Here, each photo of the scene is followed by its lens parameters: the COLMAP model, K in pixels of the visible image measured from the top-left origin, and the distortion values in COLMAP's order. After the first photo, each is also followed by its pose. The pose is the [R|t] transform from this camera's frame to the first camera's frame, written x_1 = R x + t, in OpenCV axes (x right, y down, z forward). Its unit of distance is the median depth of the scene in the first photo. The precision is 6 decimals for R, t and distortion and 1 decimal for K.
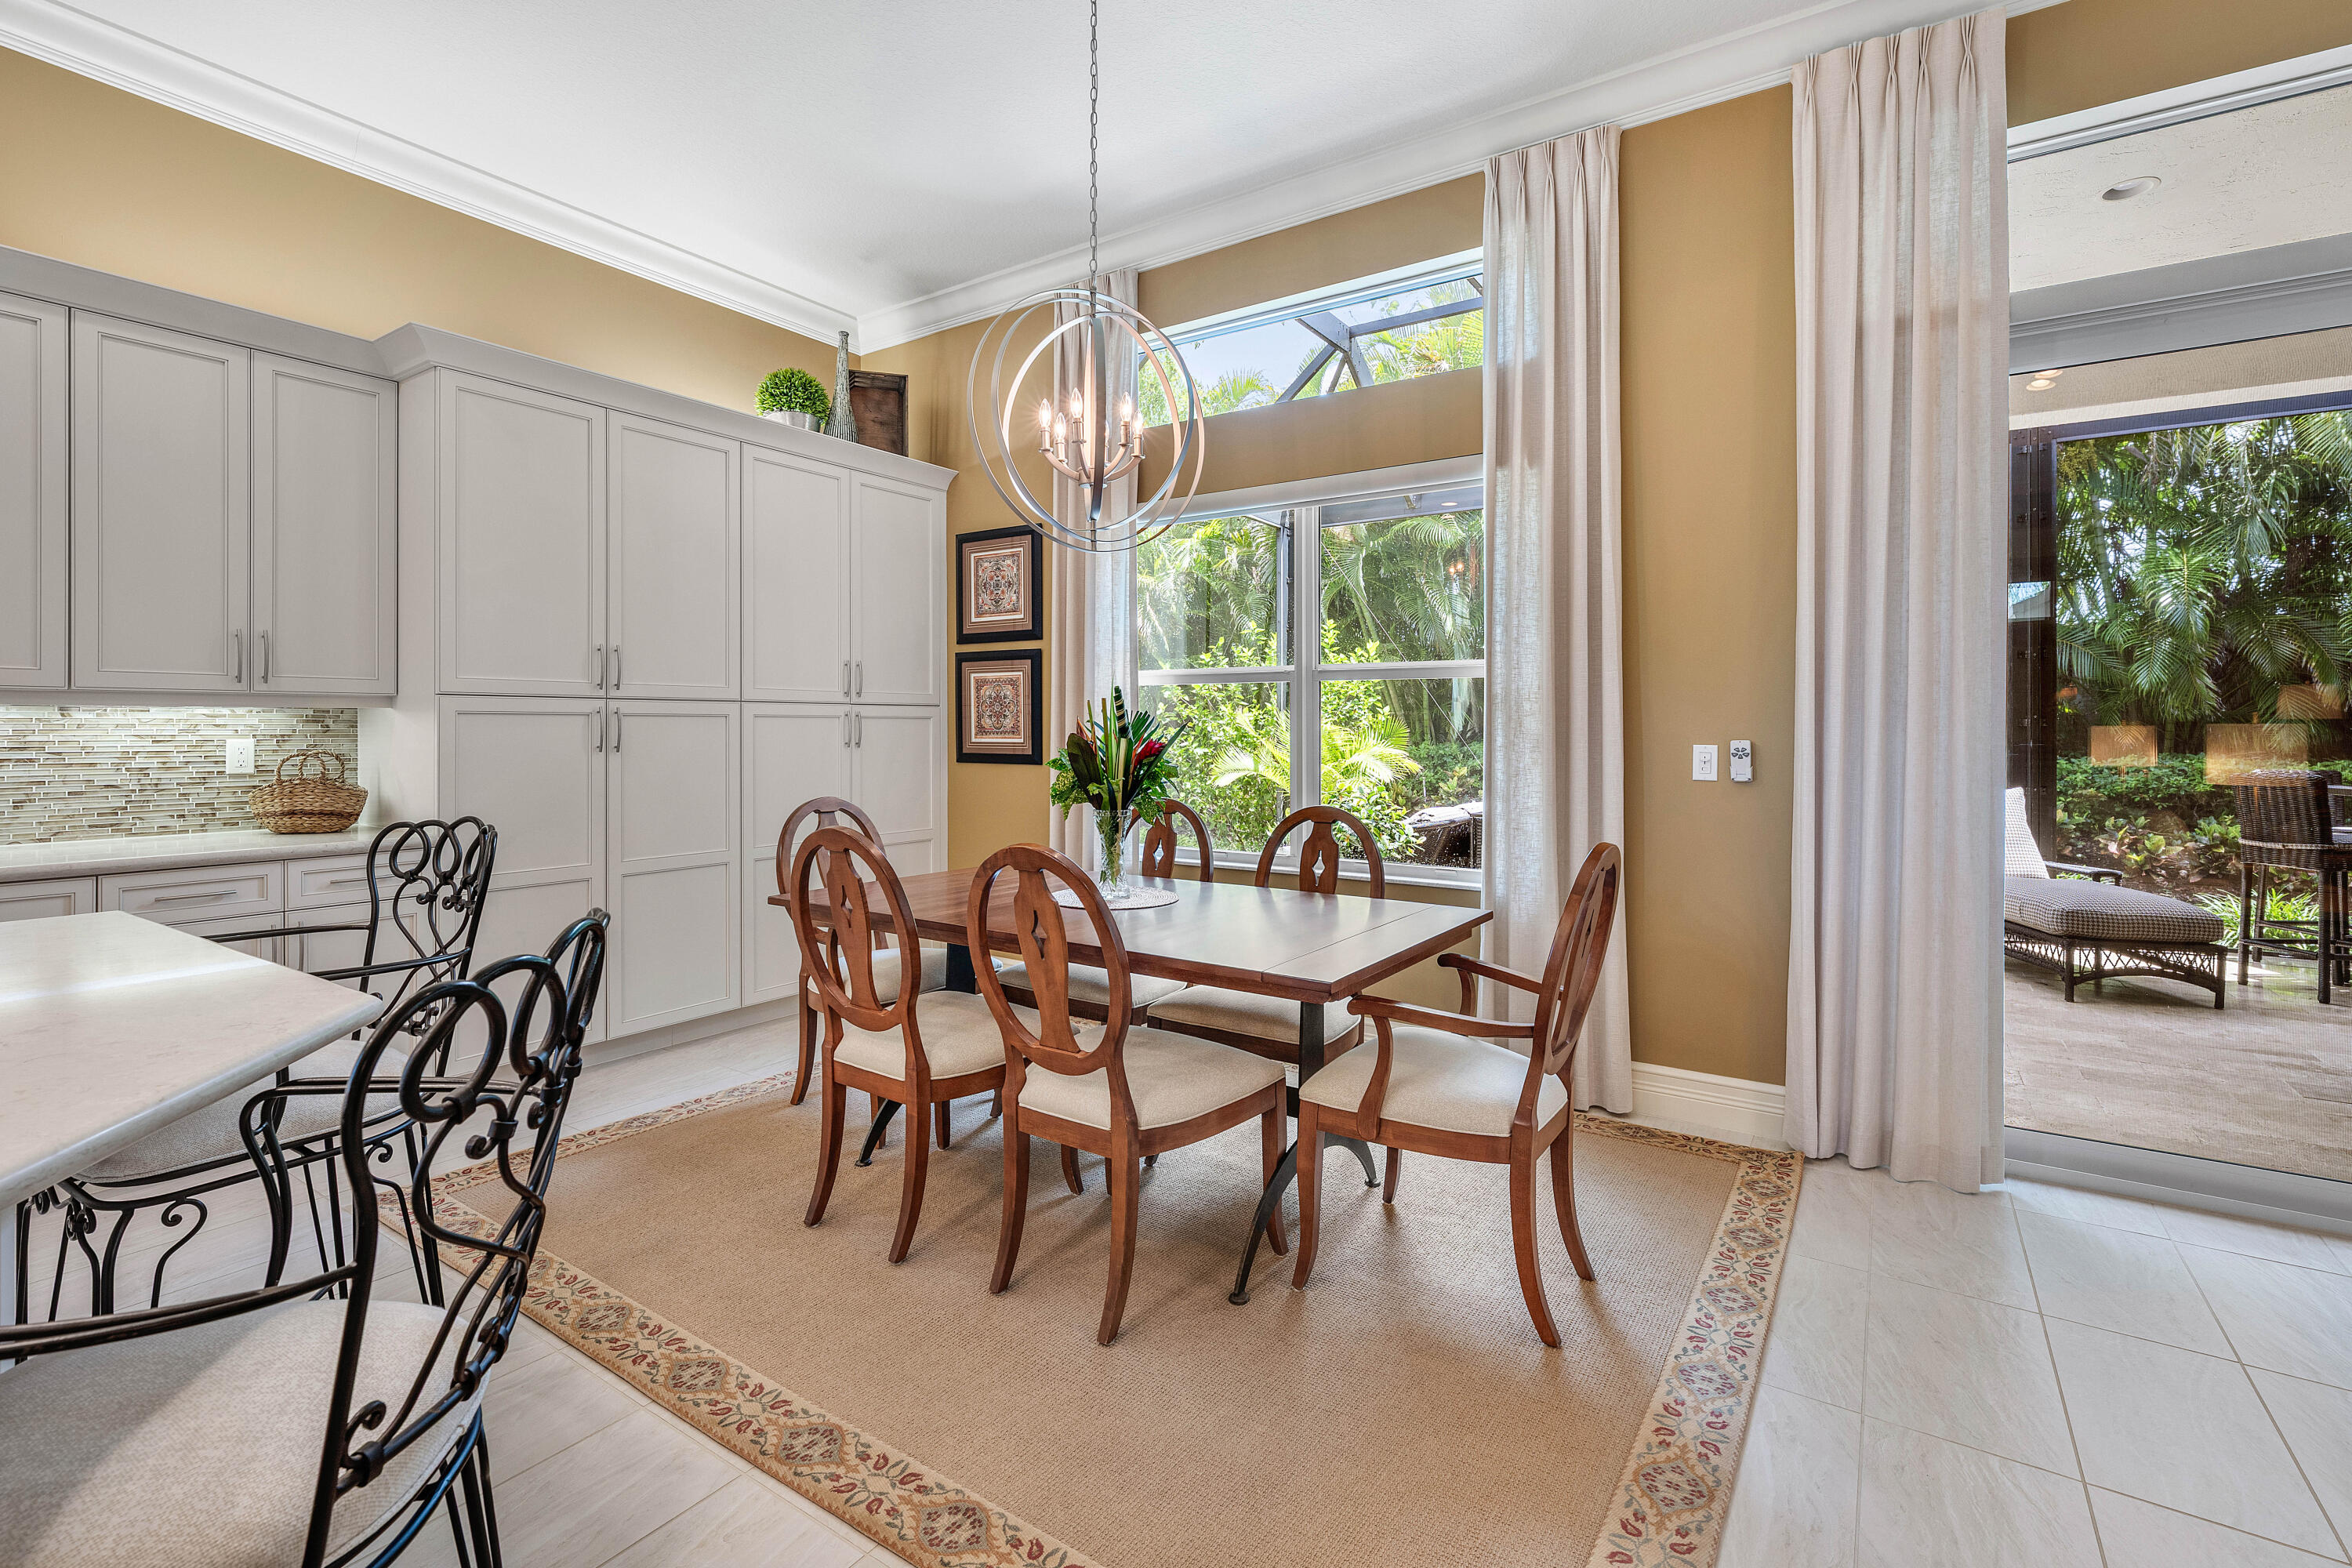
lens RADIAL K [[1082.3, 0, 1153.5], [0, 1082.3, 736.1], [0, 0, 1]] dist [-0.003211, -0.000778]
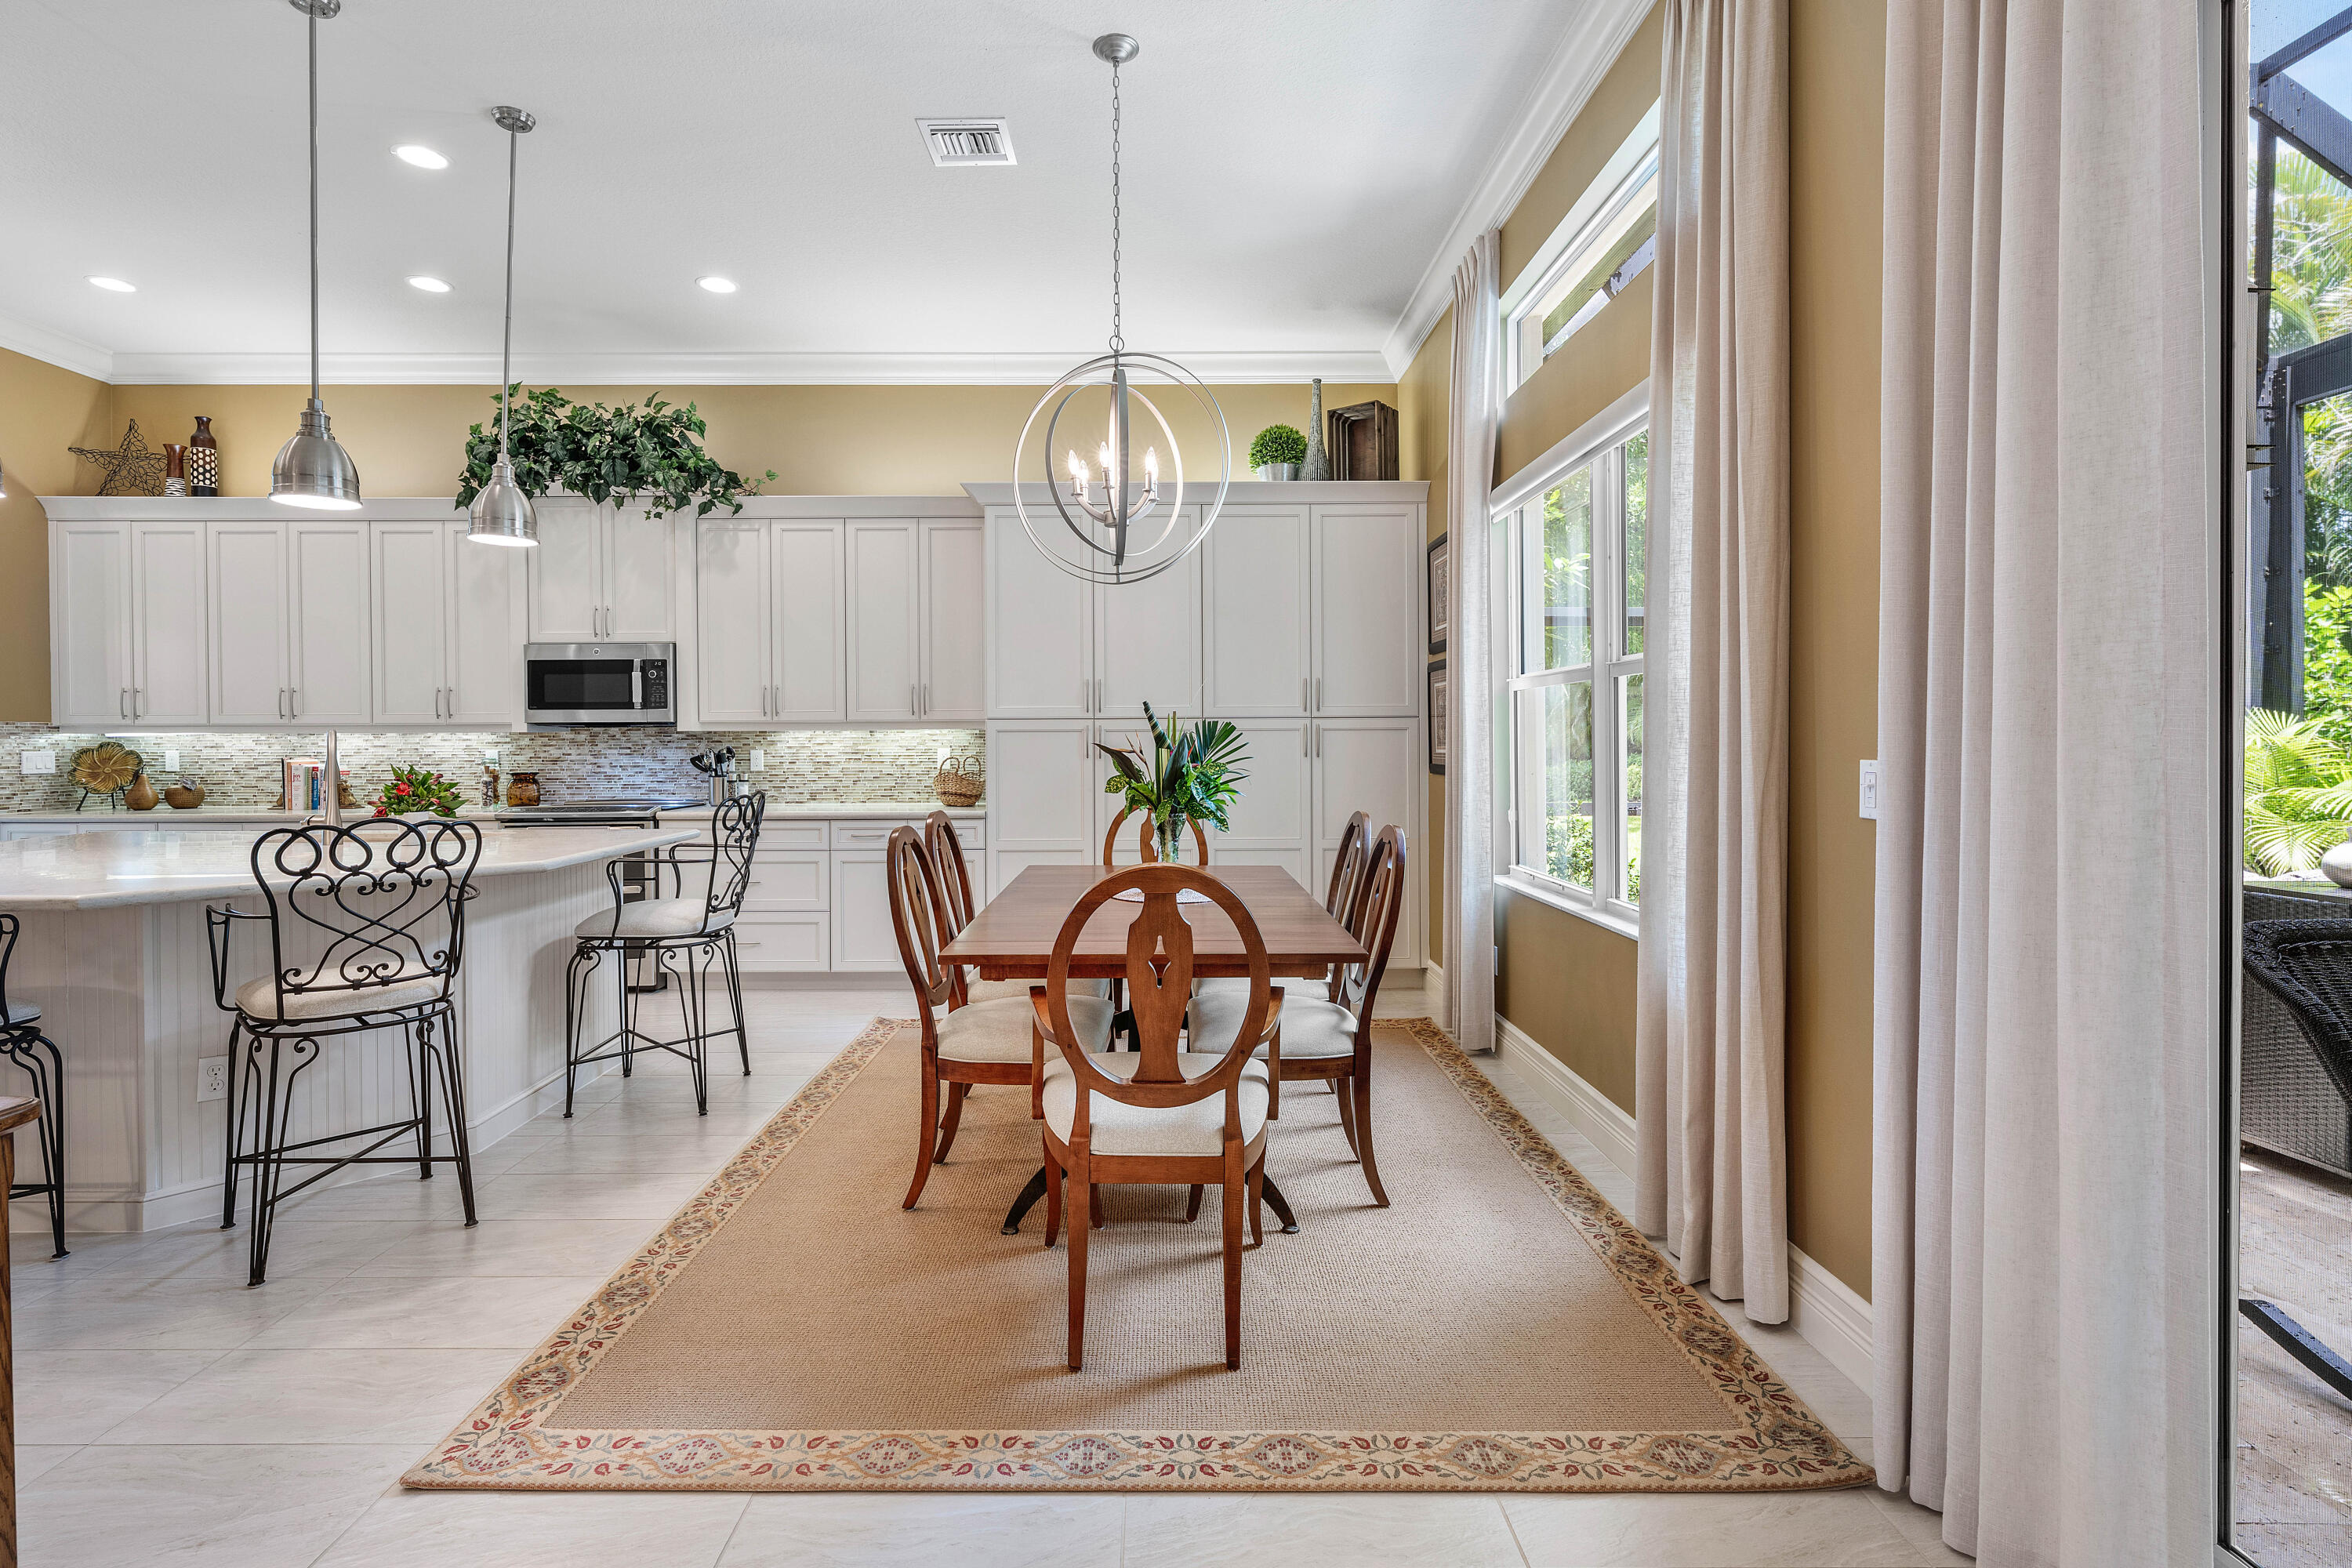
lens RADIAL K [[1082.3, 0, 1156.5], [0, 1082.3, 785.3], [0, 0, 1]] dist [-0.003211, -0.000778]
pose [[0.591083, 0.026695, -0.806169, 0.663671], [-0.000996, 0.999476, 0.032365, 0.004800], [0.806610, -0.018328, 0.590800, 0.265011]]
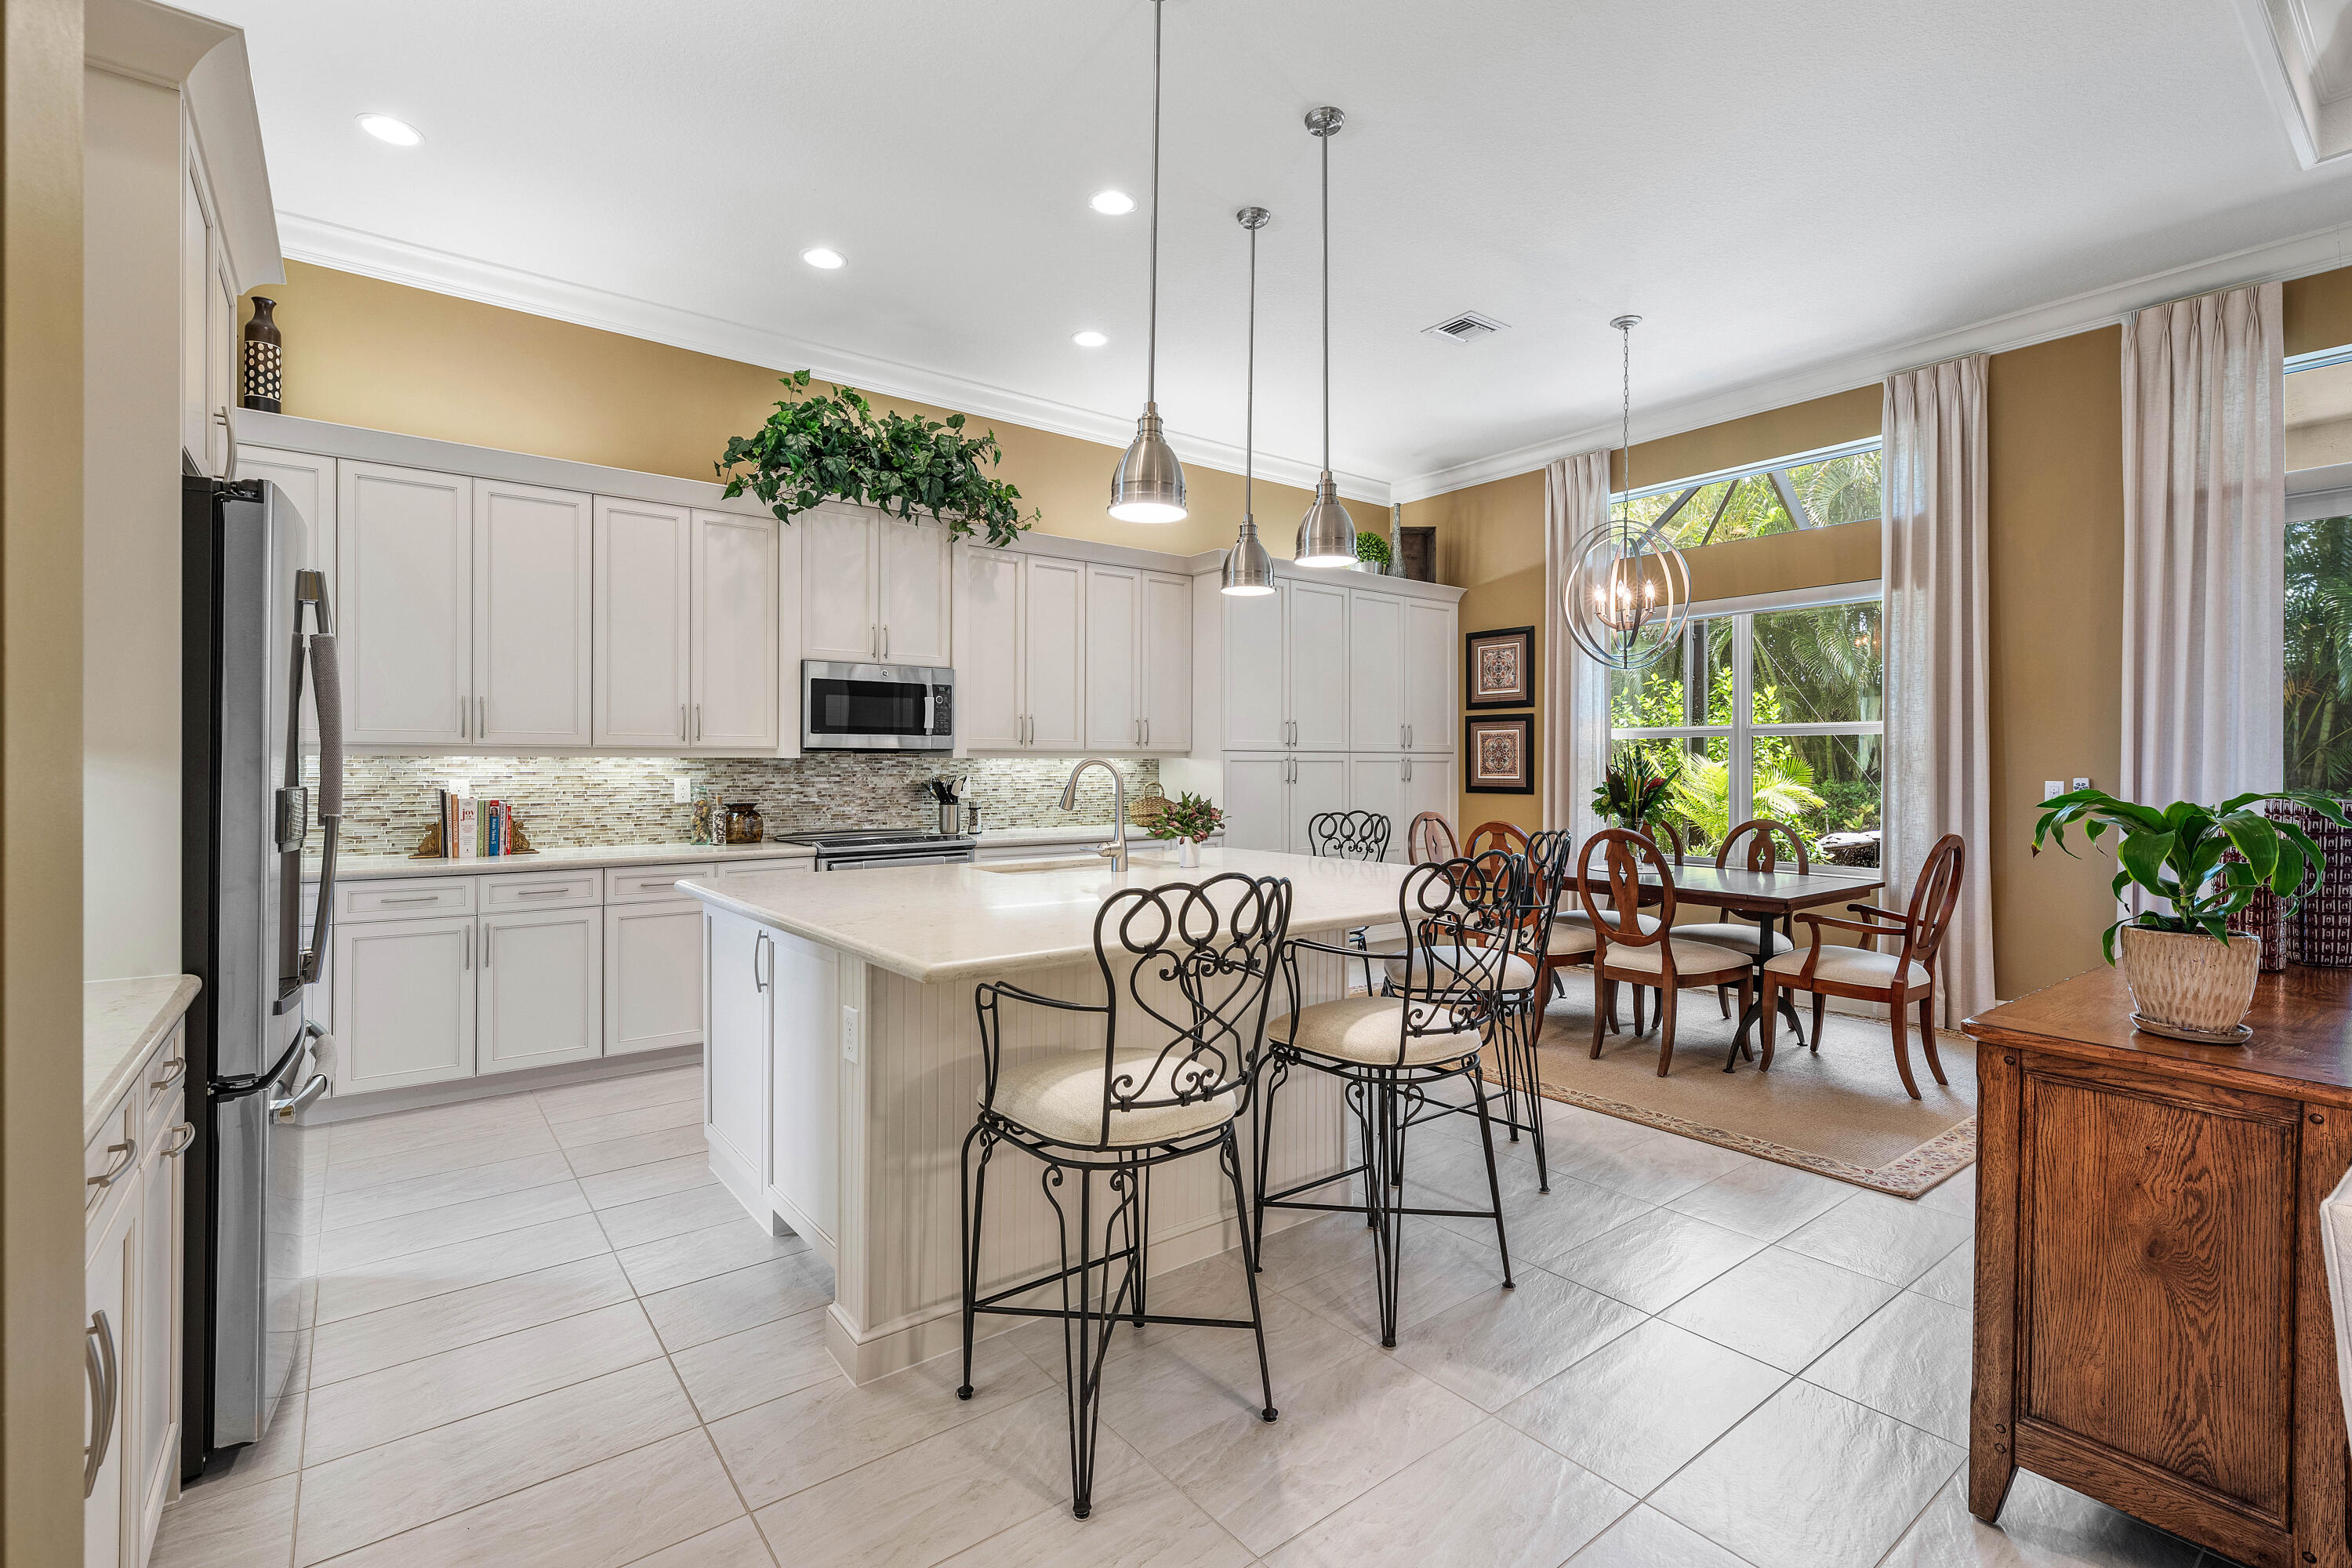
lens RADIAL K [[1082.3, 0, 1193.6], [0, 1082.3, 775.2], [0, 0, 1]] dist [-0.003211, -0.000778]
pose [[0.960442, 0.001251, -0.278479, -0.180782], [-0.001026, 0.999999, 0.000955, 0.000273], [0.278480, -0.000631, 0.960442, -0.659901]]
